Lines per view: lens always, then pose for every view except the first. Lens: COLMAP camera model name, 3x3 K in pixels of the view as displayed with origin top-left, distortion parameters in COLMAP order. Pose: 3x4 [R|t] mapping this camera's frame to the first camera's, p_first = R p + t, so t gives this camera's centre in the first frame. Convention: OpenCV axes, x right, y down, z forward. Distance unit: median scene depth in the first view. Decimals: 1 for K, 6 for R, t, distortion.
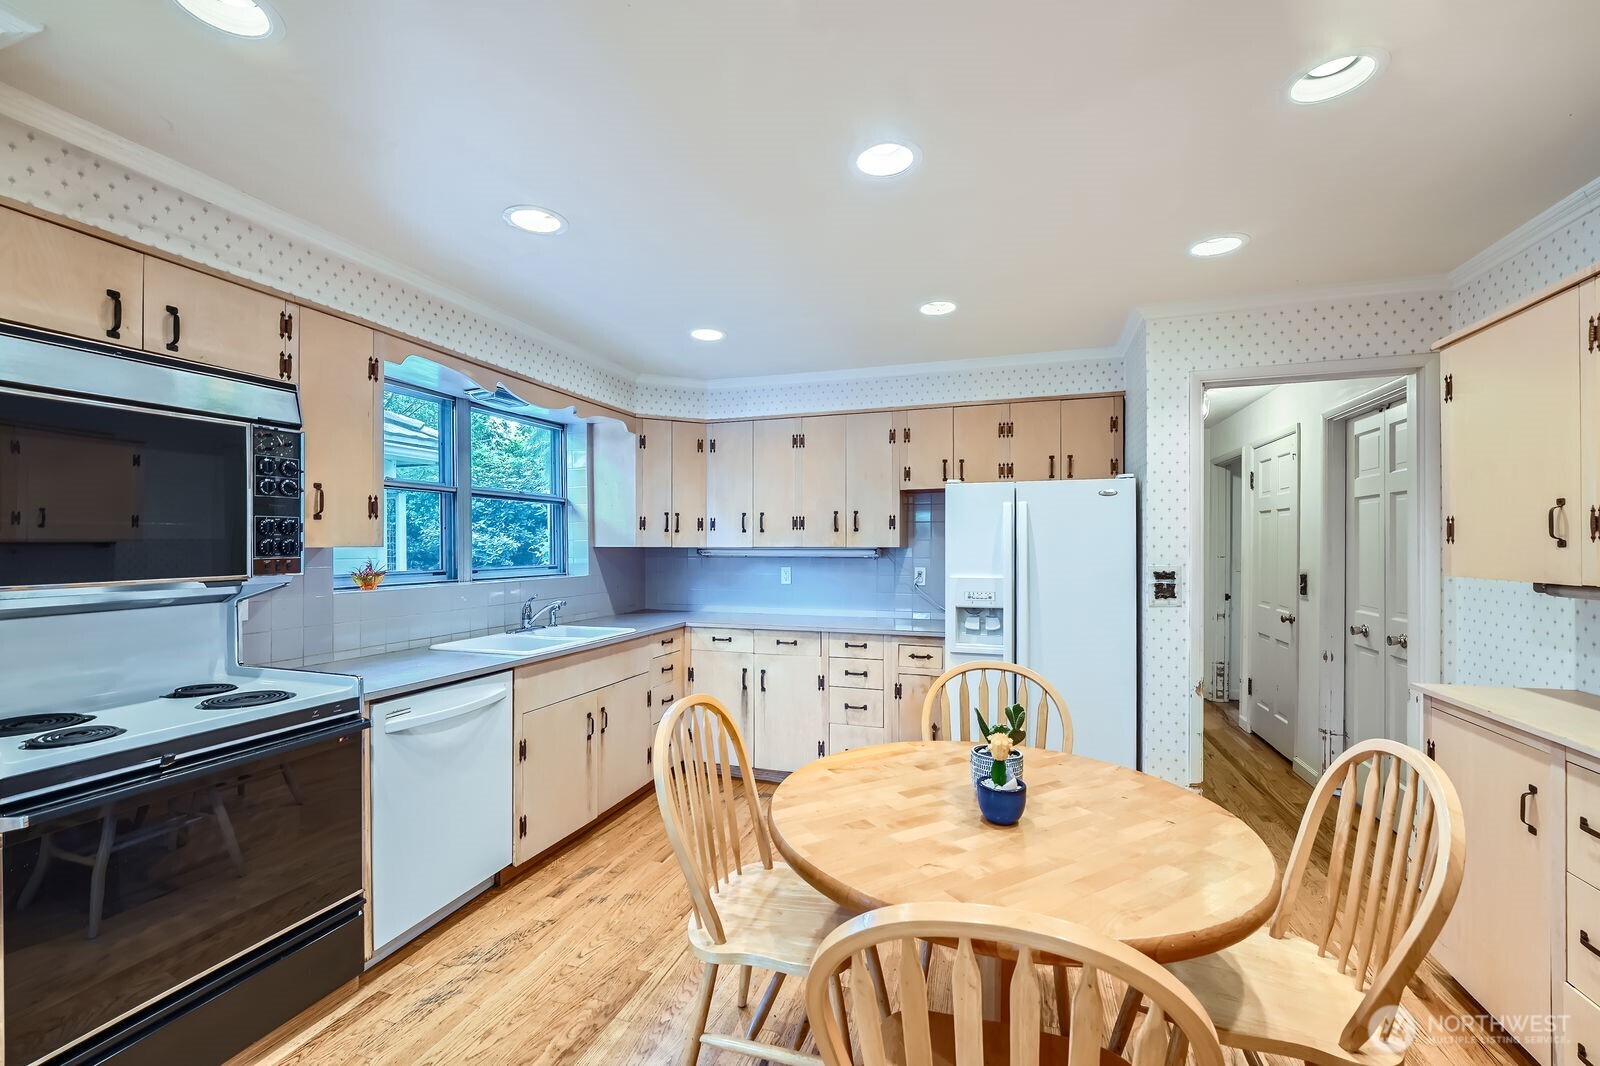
lens RADIAL K [[653.1, 0, 794.6], [0, 653.1, 546.0], [0, 0, 1]] dist [-0.009121, -0.000809]
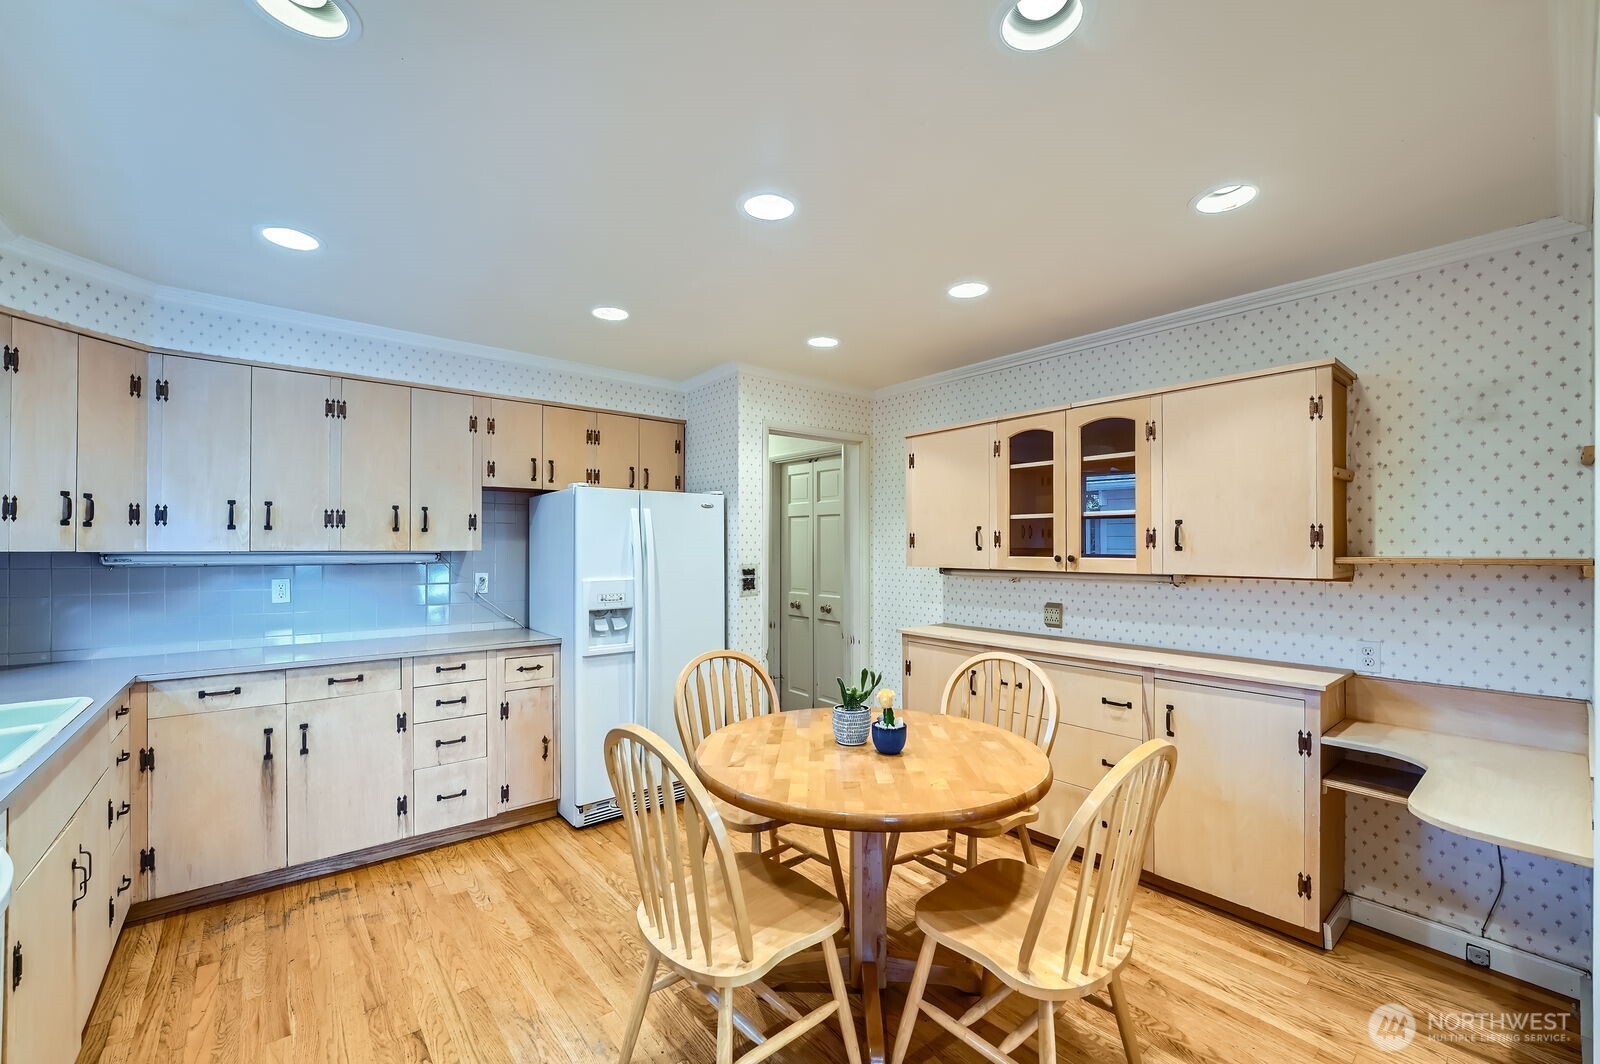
lens RADIAL K [[653.1, 0, 795.1], [0, 653.1, 540.7], [0, 0, 1]] dist [-0.009121, -0.000809]
pose [[0.527080, 0.009784, 0.849759, -0.388484], [-0.000214, 0.999935, -0.011381, -0.001916], [-0.849815, 0.005816, 0.527048, 0.182696]]
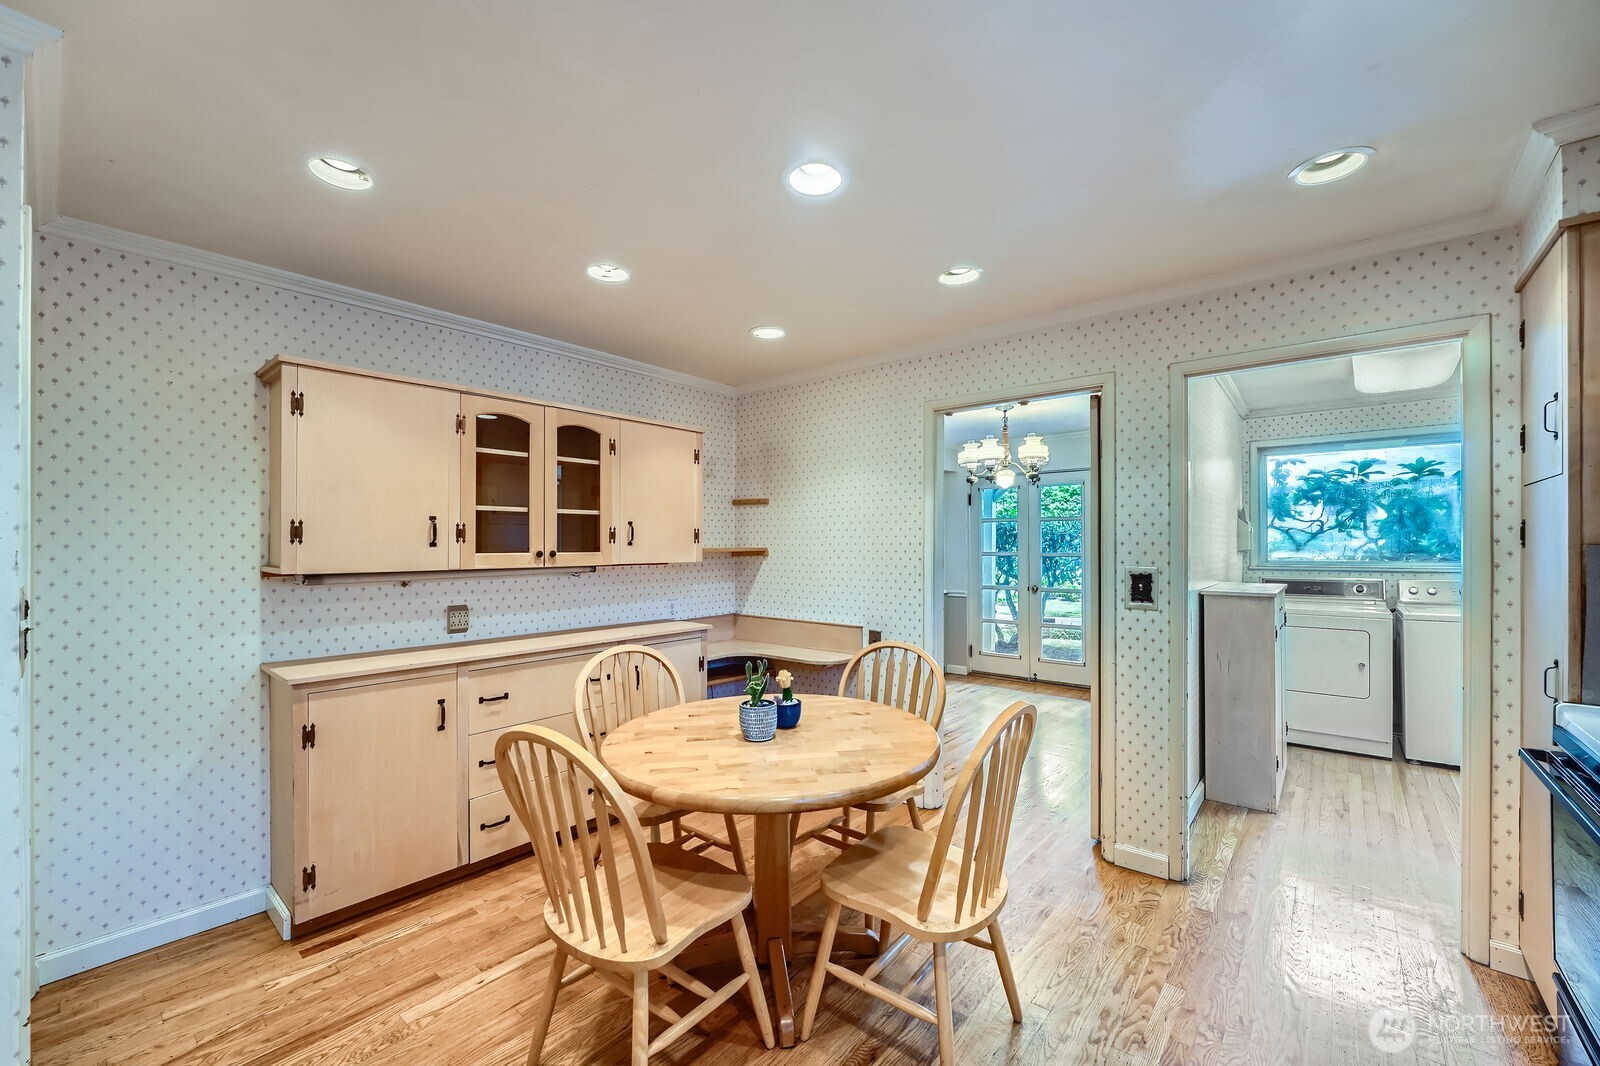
lens RADIAL K [[653.1, 0, 805.0], [0, 653.1, 537.5], [0, 0, 1]] dist [-0.009121, -0.000809]
pose [[-0.936347, 0.003380, 0.351060, -0.108837], [0.001581, 0.999984, -0.005410, -0.004880], [-0.351073, -0.004510, -0.936337, 0.979961]]
